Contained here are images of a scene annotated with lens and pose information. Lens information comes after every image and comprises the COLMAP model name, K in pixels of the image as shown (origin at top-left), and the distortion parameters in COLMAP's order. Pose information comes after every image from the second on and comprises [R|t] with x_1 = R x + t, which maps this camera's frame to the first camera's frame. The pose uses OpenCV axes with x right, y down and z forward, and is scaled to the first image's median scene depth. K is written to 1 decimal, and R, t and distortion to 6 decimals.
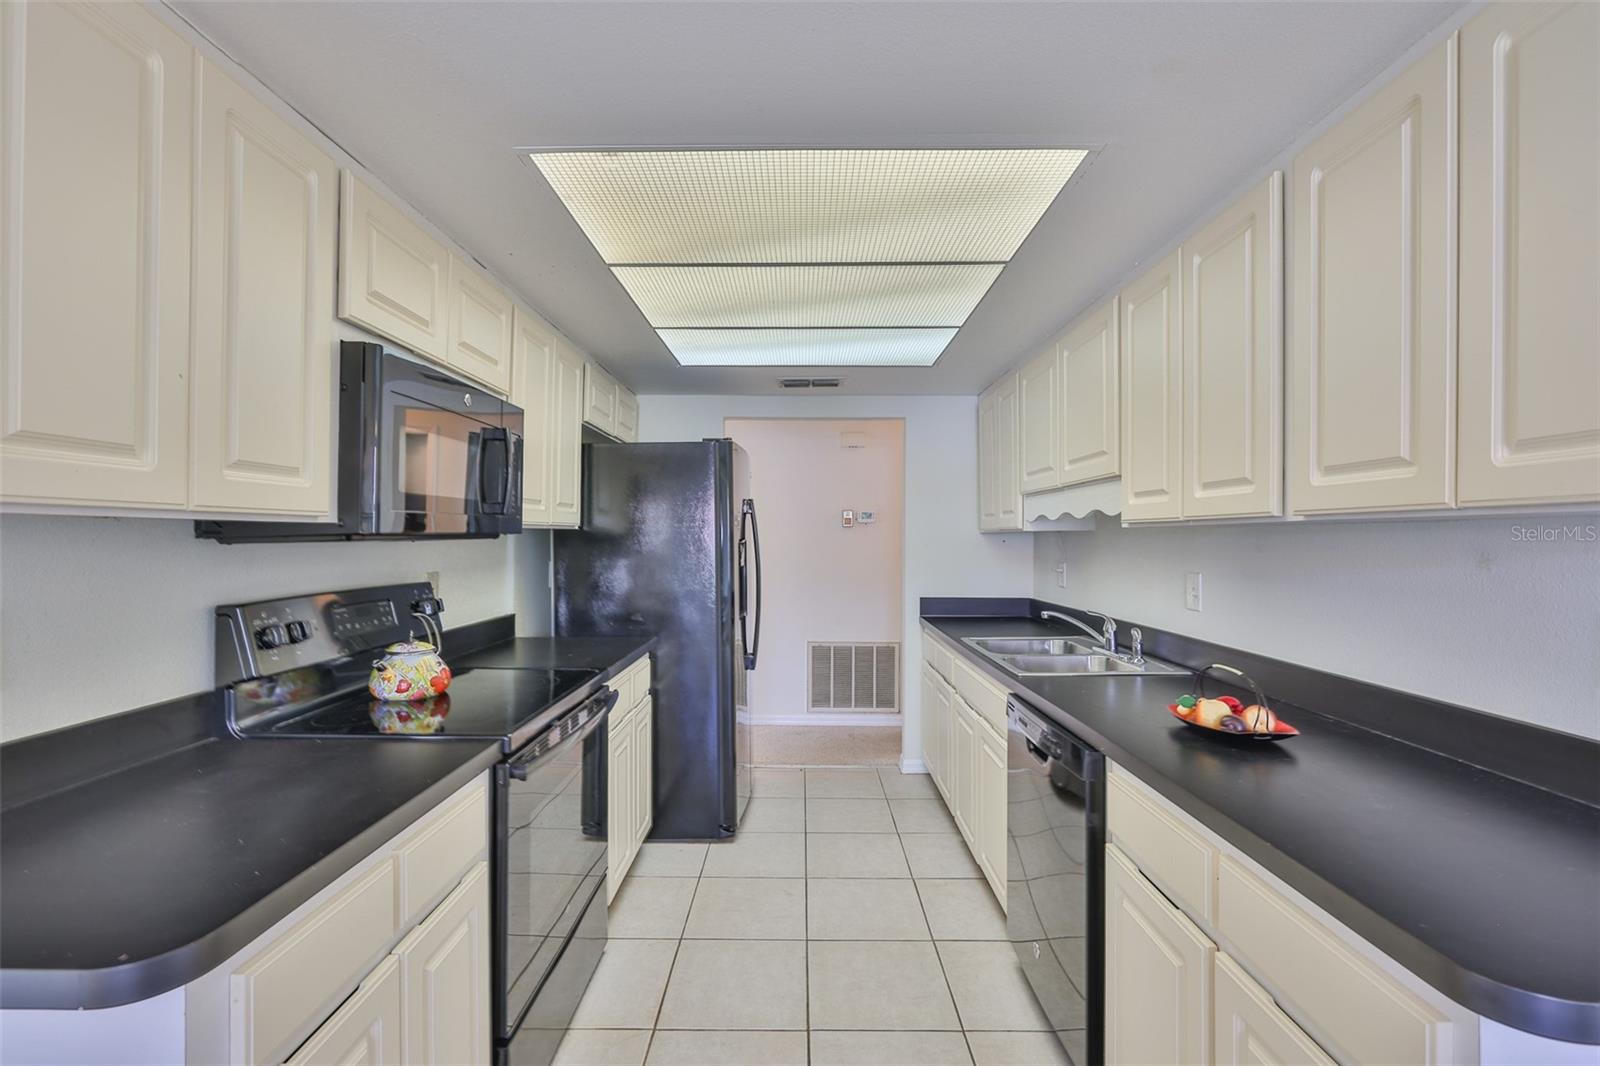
lens RADIAL K [[684.8, 0, 796.7], [0, 684.8, 533.0], [0, 0, 1]] dist [-0.008242, 0.000275]
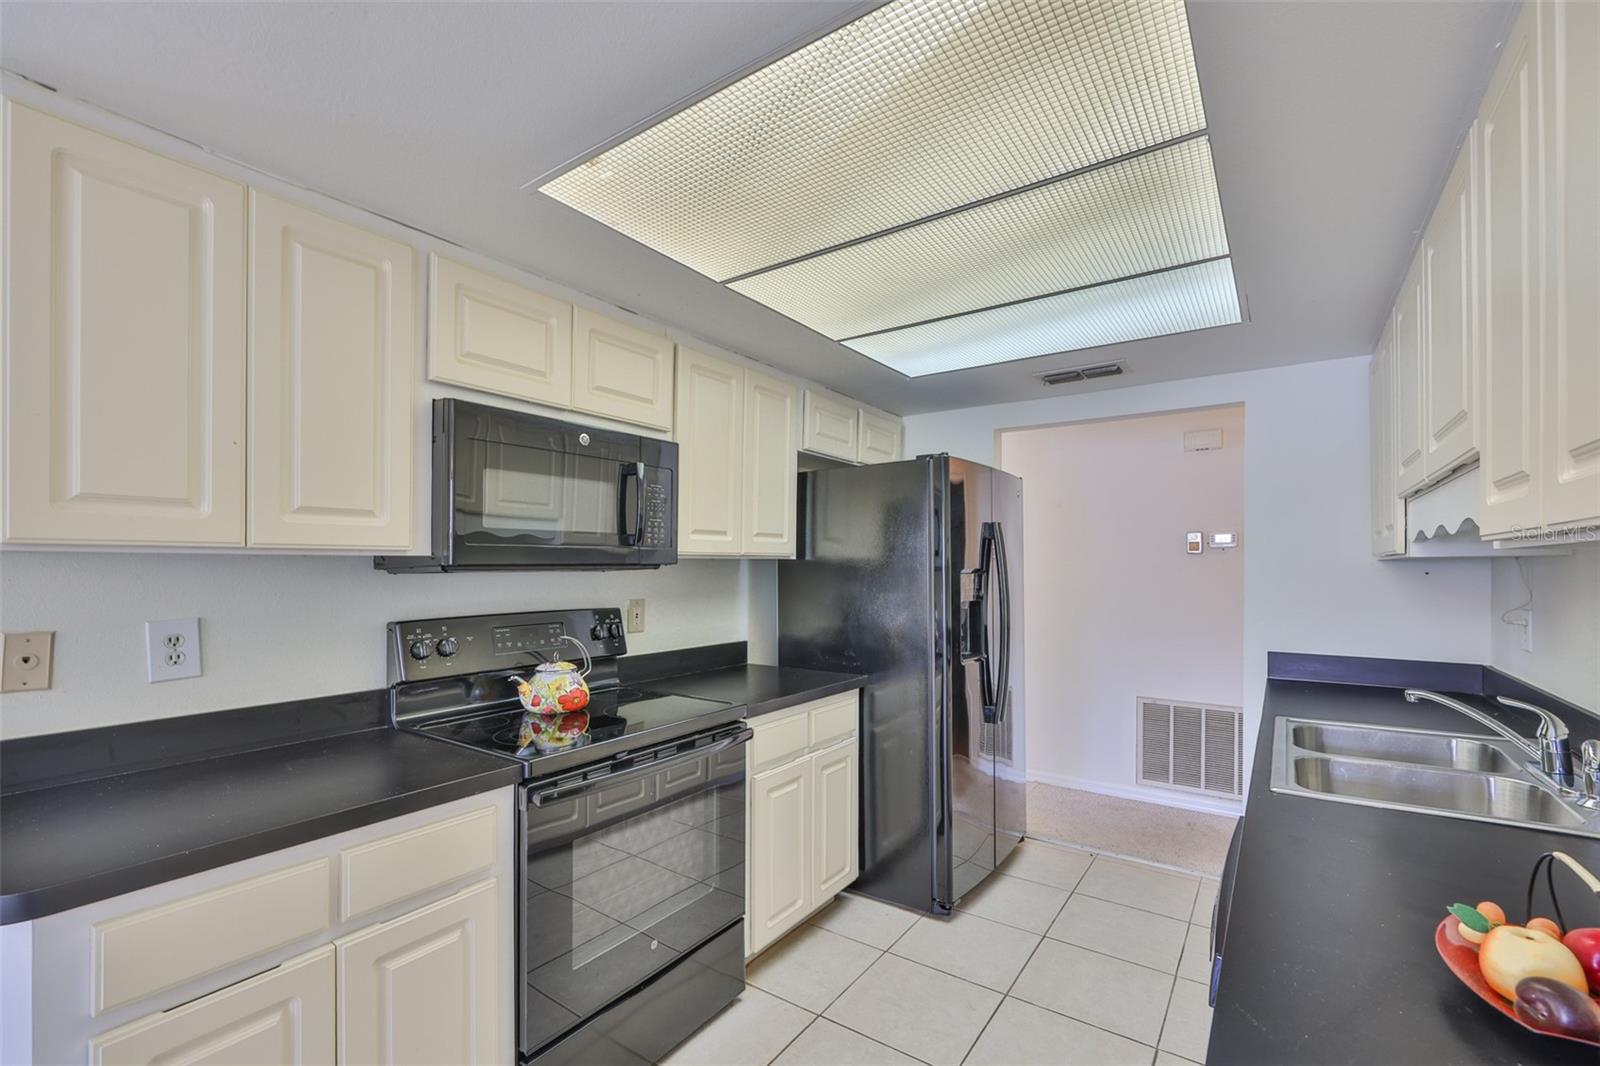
lens RADIAL K [[684.8, 0, 800.4], [0, 684.8, 564.9], [0, 0, 1]] dist [-0.008242, 0.000275]
pose [[0.822691, -0.003083, -0.568481, 0.338948], [0.004729, 0.999988, 0.001421, 0.001235], [0.568469, -0.003857, 0.822695, 0.261205]]
